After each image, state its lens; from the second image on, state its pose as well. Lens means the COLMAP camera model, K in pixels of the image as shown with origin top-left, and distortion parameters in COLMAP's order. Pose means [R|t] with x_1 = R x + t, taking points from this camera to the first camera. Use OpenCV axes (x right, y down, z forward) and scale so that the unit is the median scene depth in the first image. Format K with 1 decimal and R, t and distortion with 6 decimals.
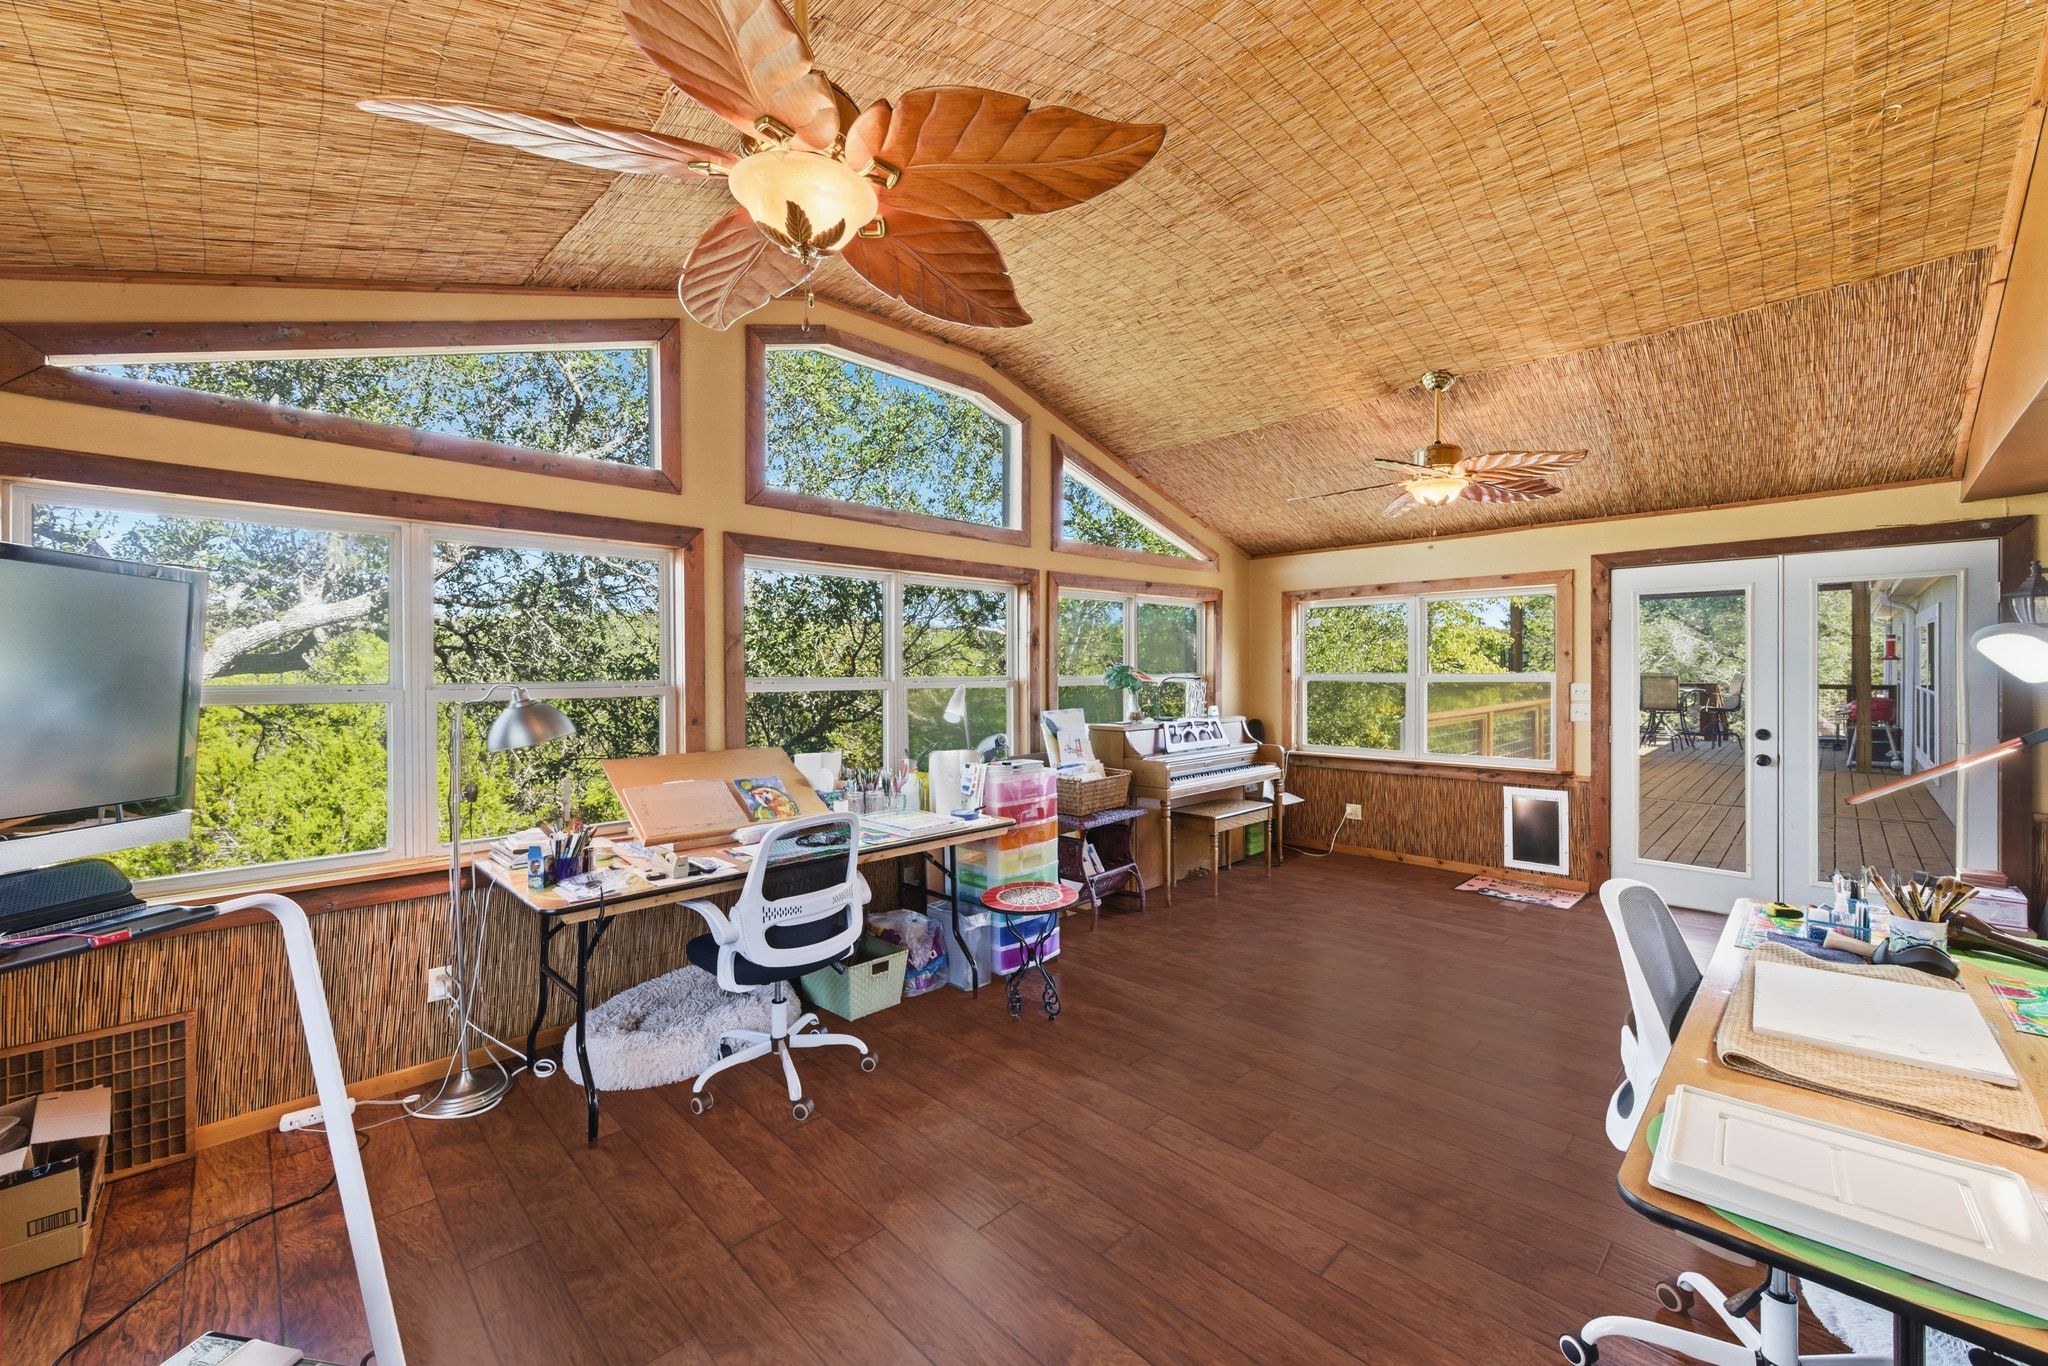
lens RADIAL K [[802.8, 0, 1021.7], [0, 802.8, 675.8], [0, 0, 1]] dist [0.000874, 0.000088]
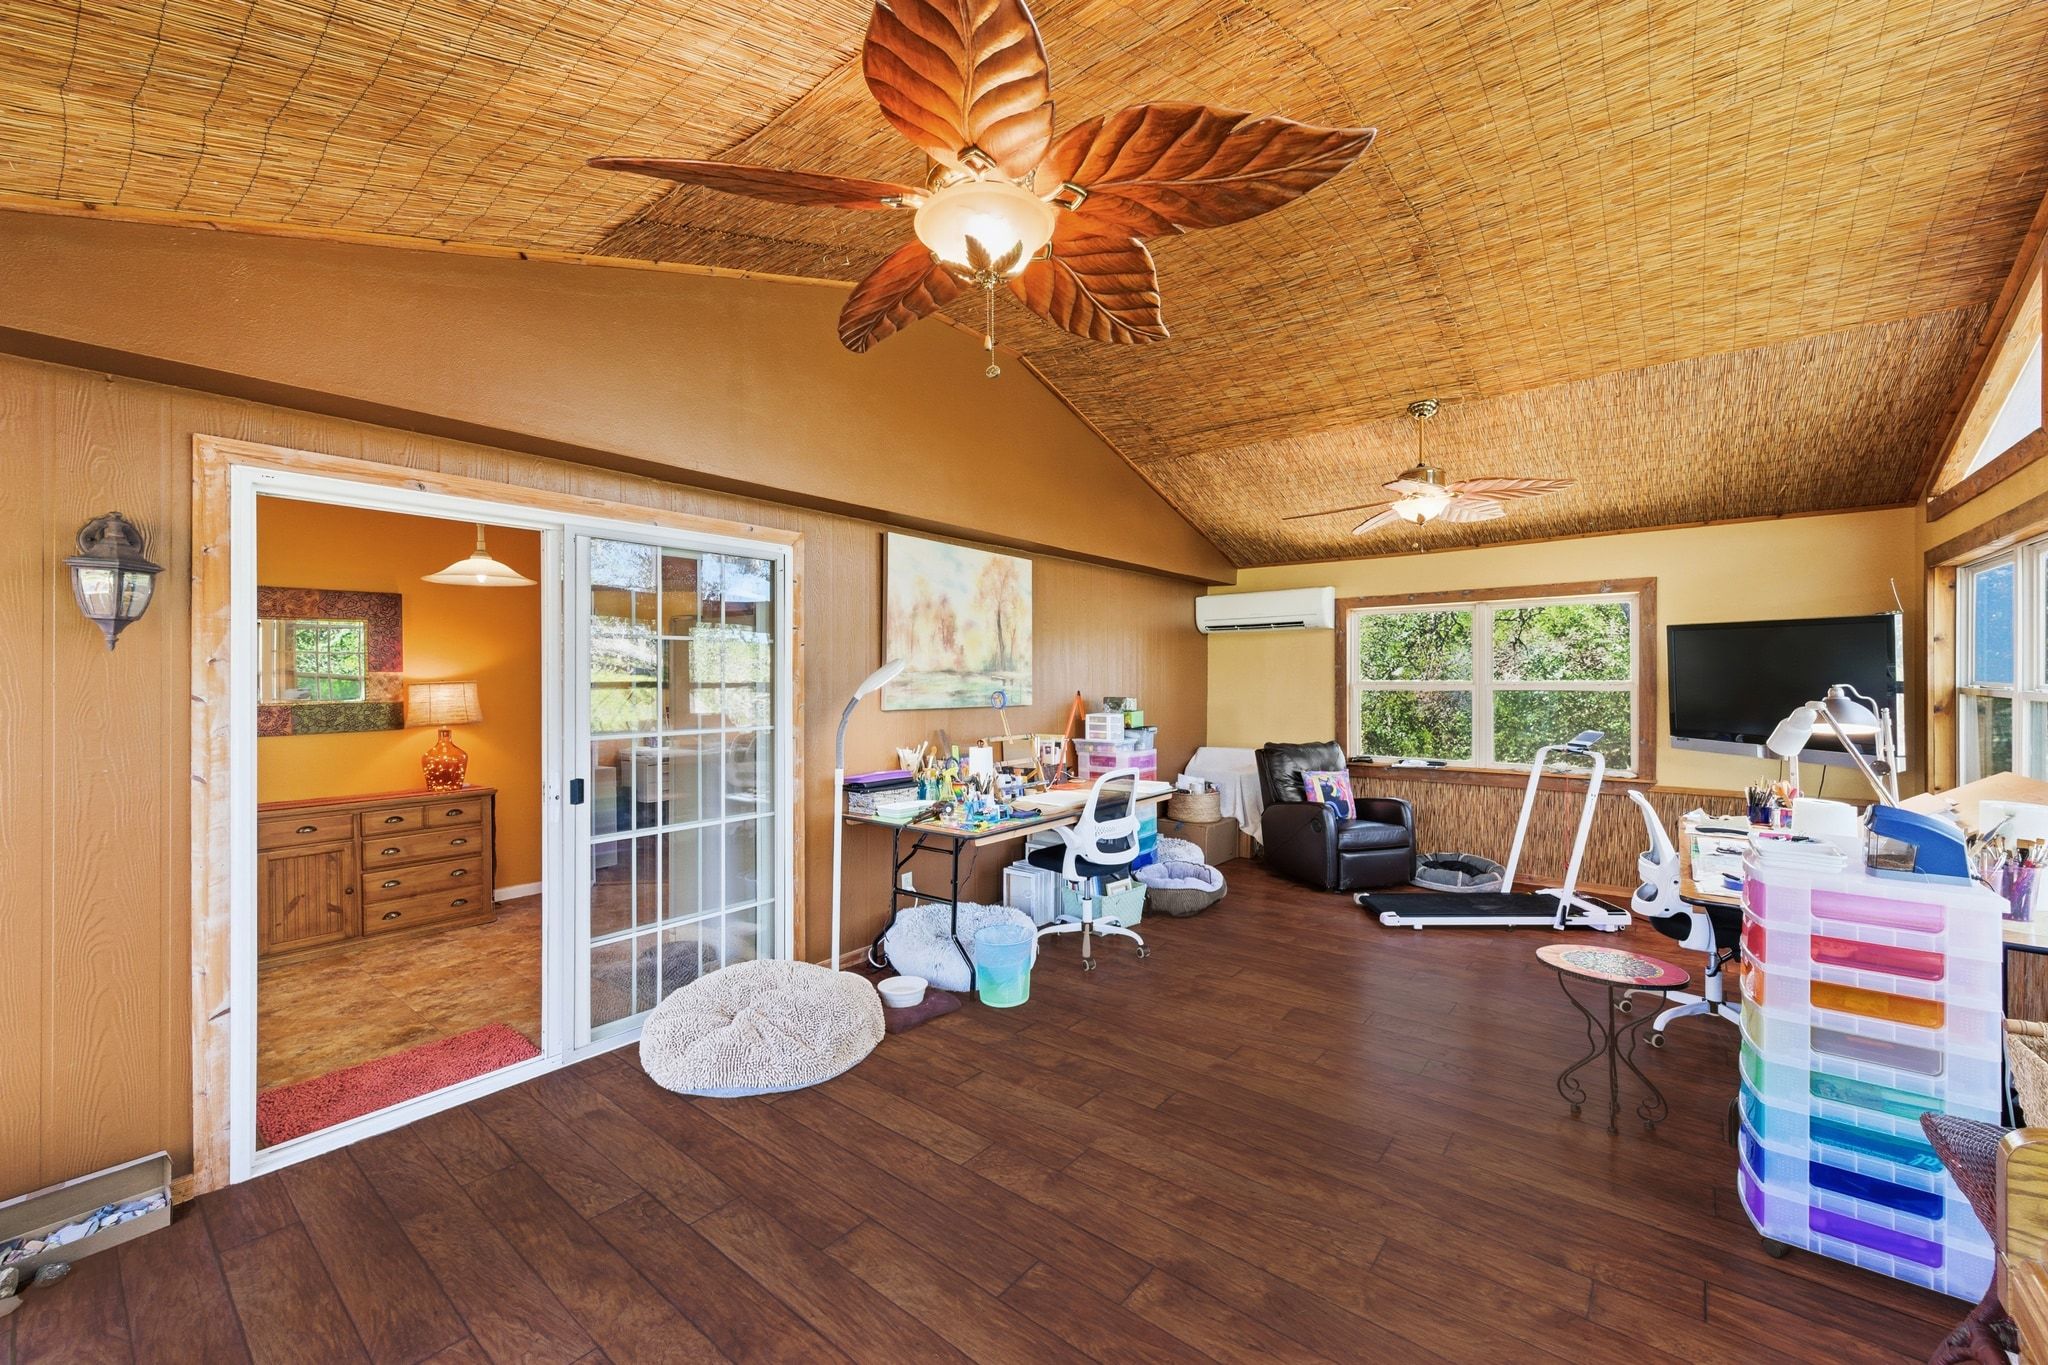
lens RADIAL K [[802.8, 0, 1024.0], [0, 802.8, 682.3], [0, 0, 1]] dist [0.000874, 0.000088]
pose [[-0.994501, 0.008832, -0.104355, 0.608611], [0.008320, 0.999951, 0.005343, -0.007804], [0.104397, 0.004446, -0.994526, 1.586039]]
